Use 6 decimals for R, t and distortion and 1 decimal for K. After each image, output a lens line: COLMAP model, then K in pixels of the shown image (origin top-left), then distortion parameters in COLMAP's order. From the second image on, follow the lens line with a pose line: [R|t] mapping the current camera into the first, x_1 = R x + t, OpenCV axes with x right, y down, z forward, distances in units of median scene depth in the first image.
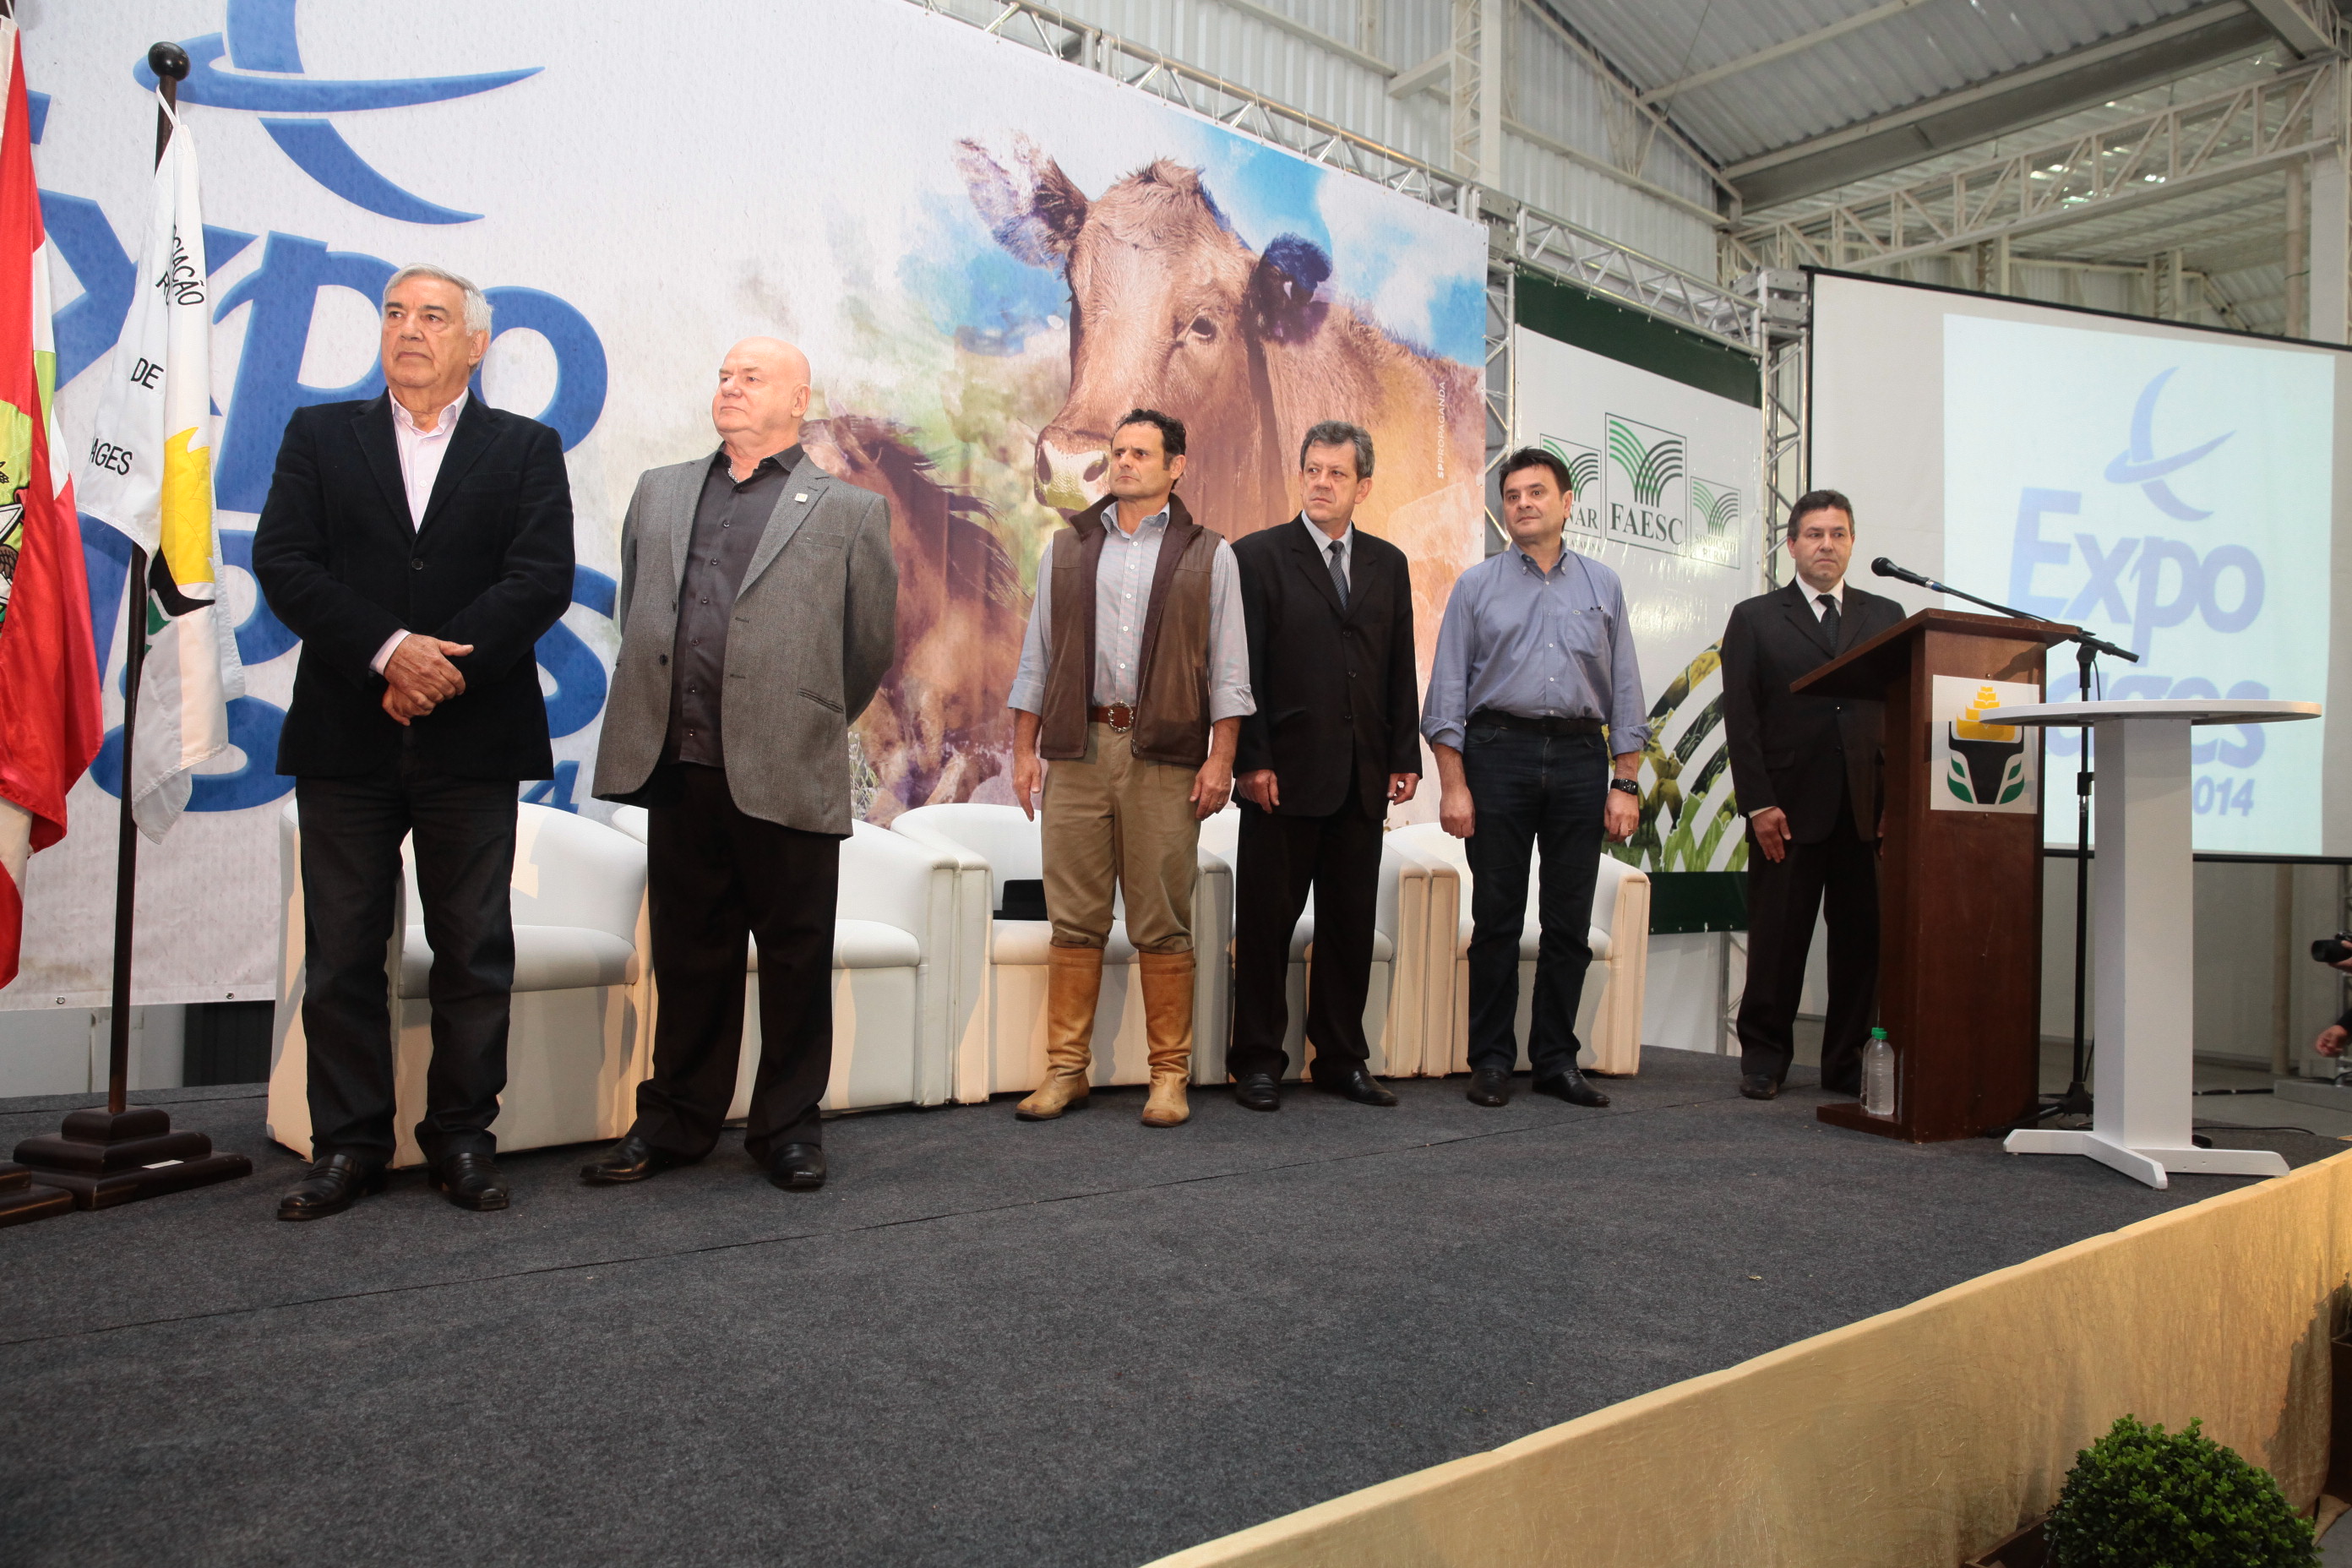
lens RADIAL K [[1613.4, 0, 1169.2], [0, 1613.4, 781.7], [0, 0, 1]] dist [-0.105269, 0.079130]
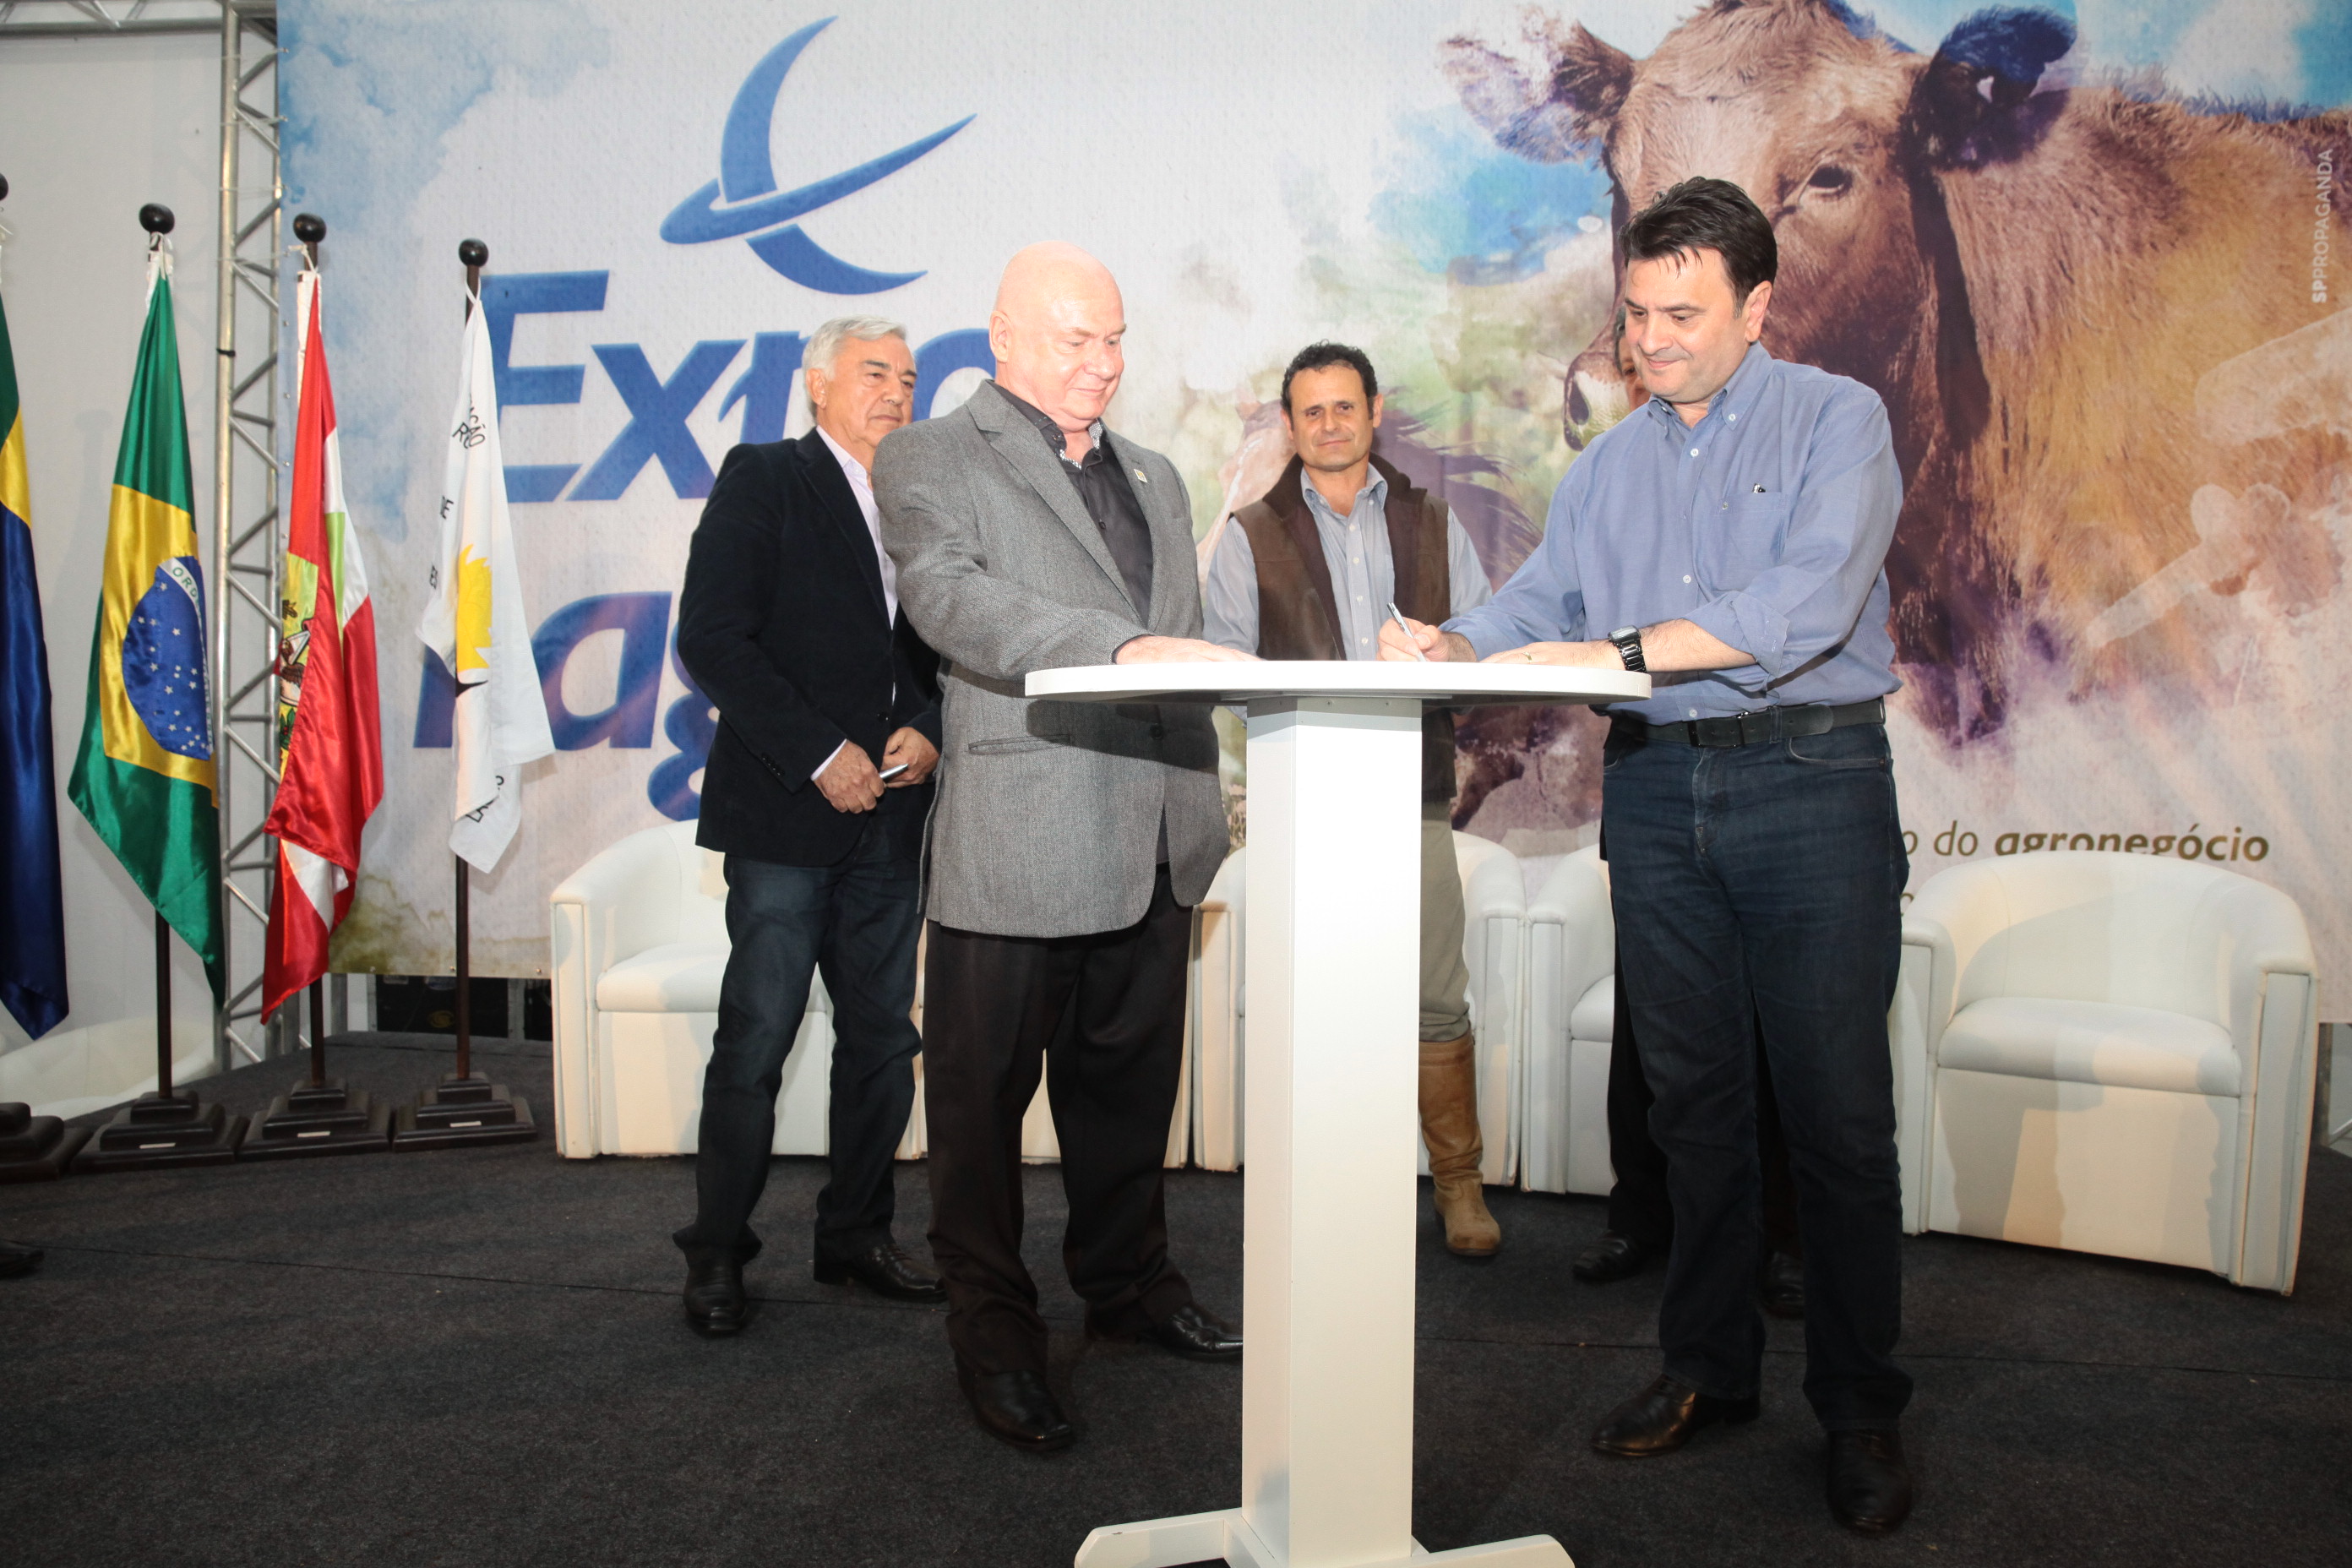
lens RADIAL K [[1613.4, 0, 1175.4], [0, 1613.4, 787.3], [0, 0, 1]] dist [-0.105269, 0.079130]
pose [[0.705611, 0.008437, -0.708550, 0.382167], [0.026114, 0.998940, 0.037901, -0.037429], [0.708118, -0.045247, 0.704642, 0.281206]]
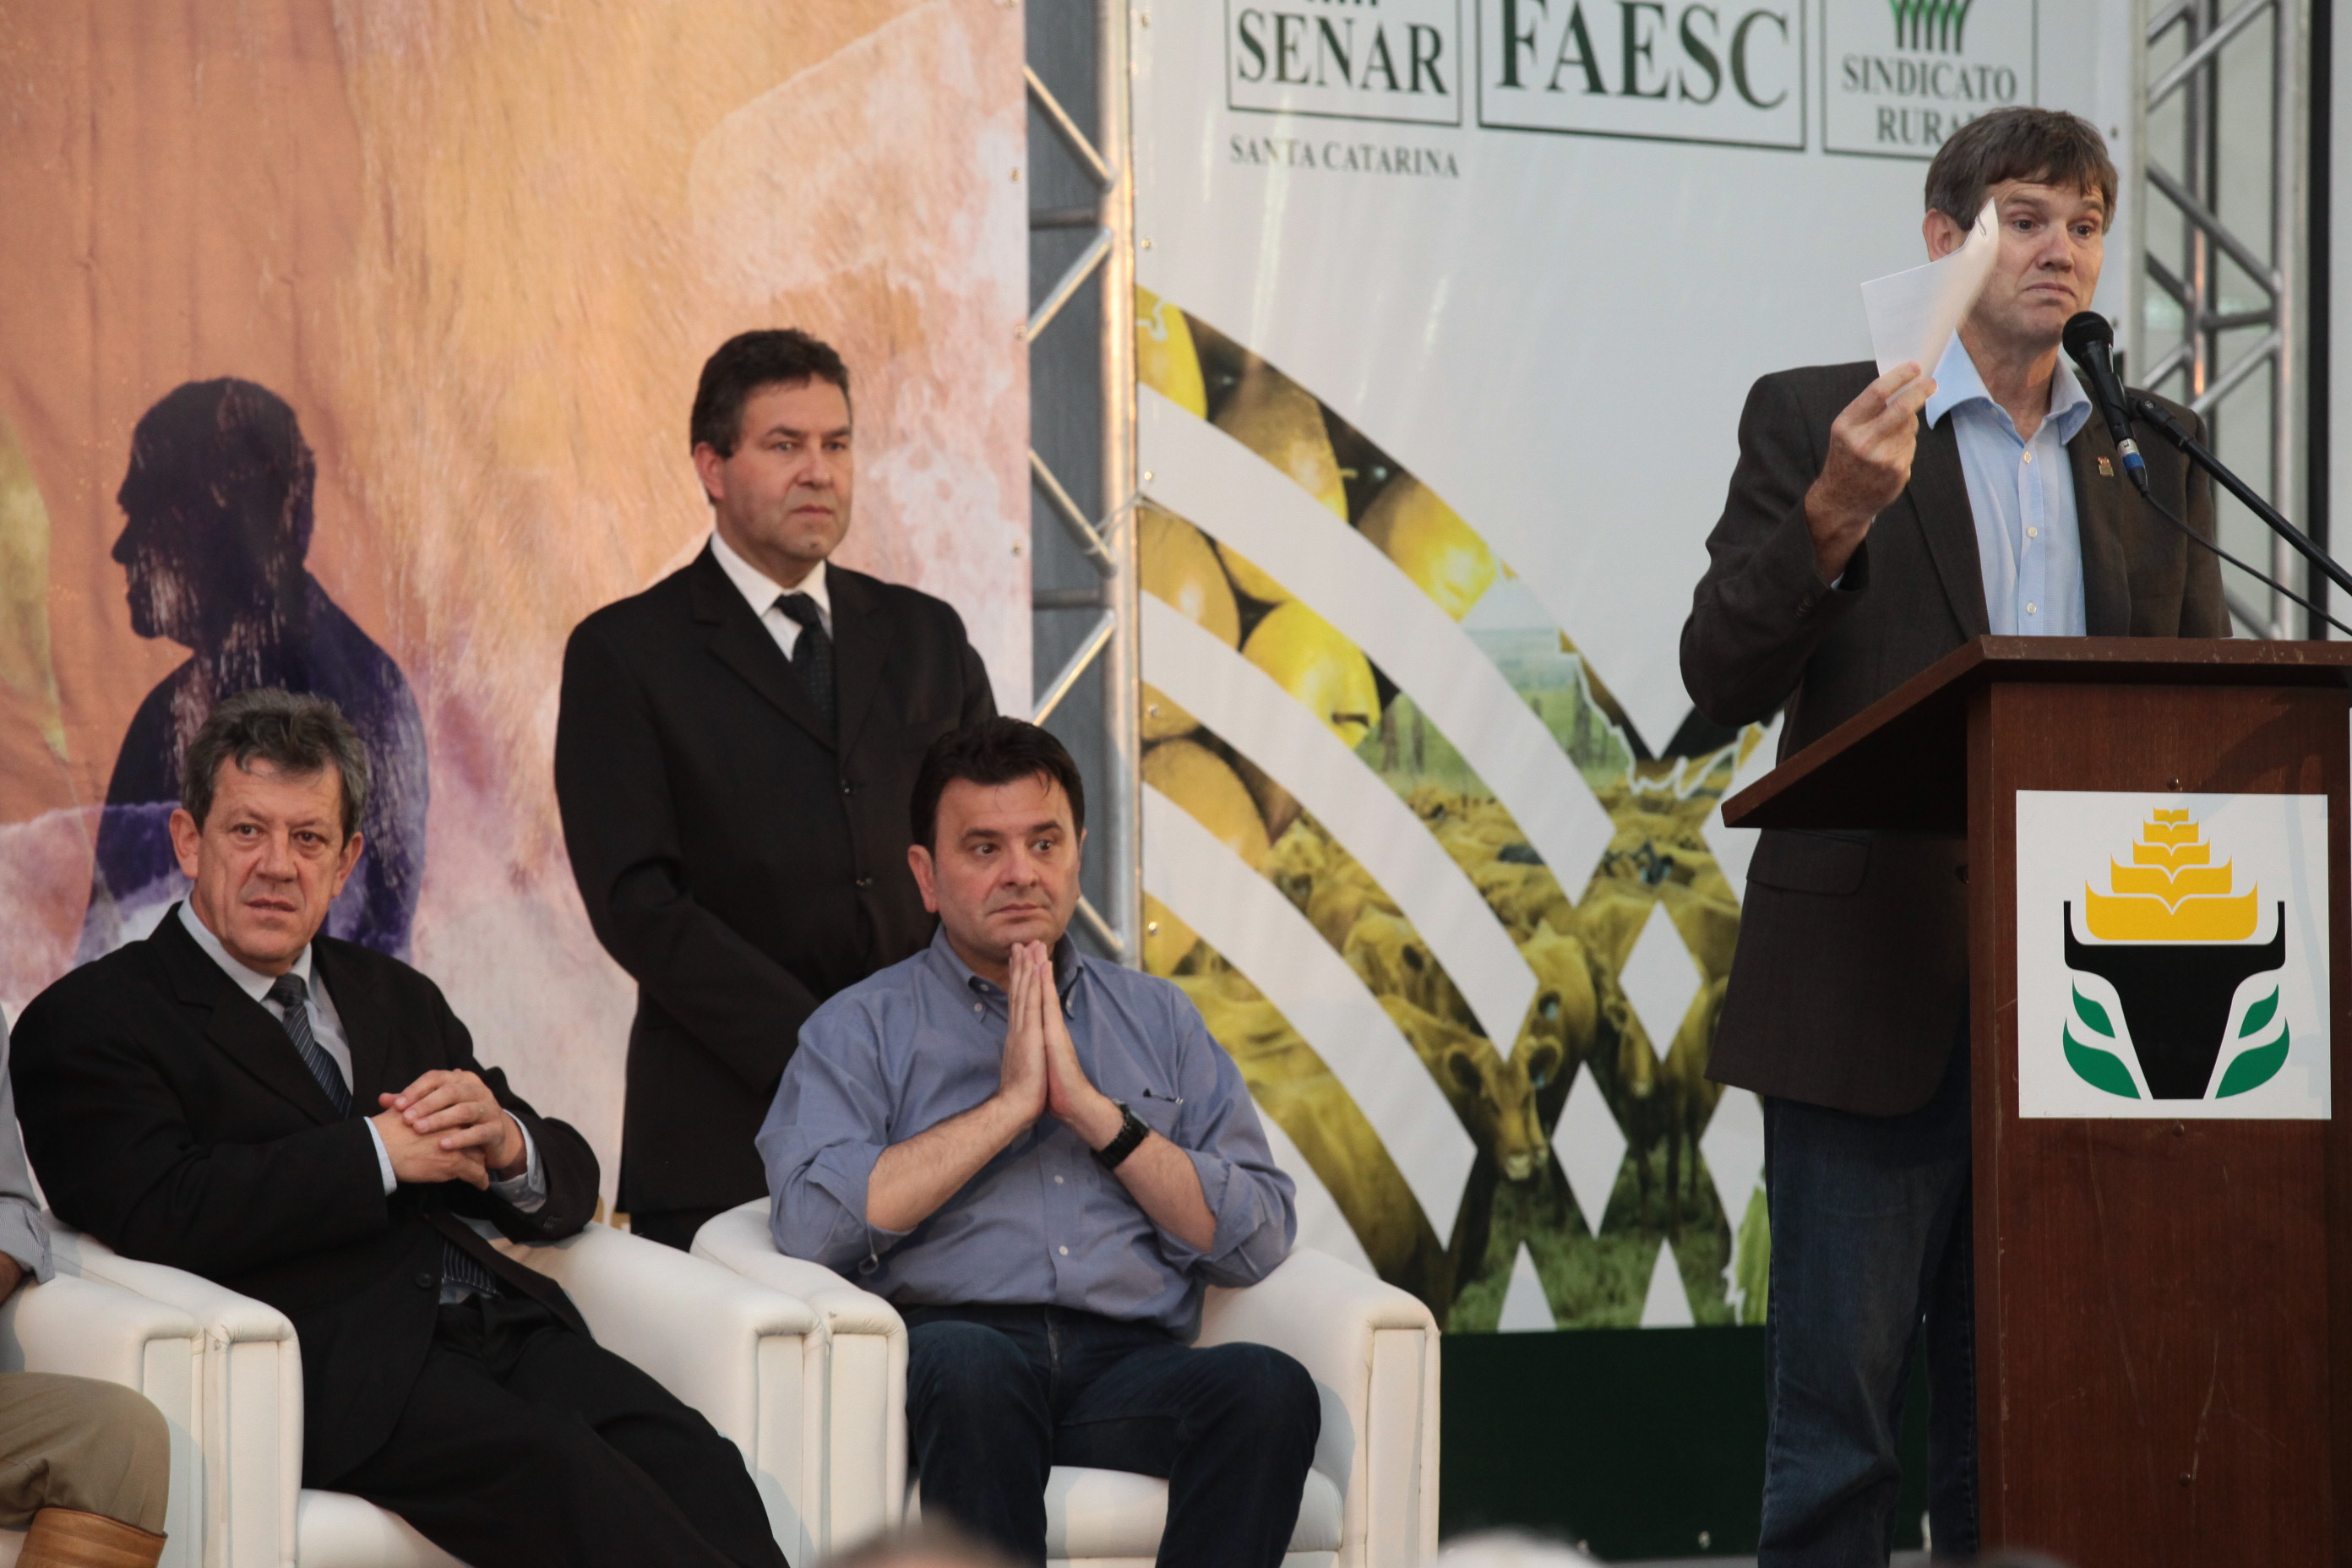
lens RADIAL K [[13022.8, 0, 1219.6], [0, 13022.8, 741.7], [0, 0, 1]] dist [1.675108, 0.000000]
pose [[0.985208, -0.028572, 0.168961, -0.228123], [0.029556, 0.999558, -0.003314, -0.057294], [-0.168792, 0.008258, 0.985617, -1.781413]]
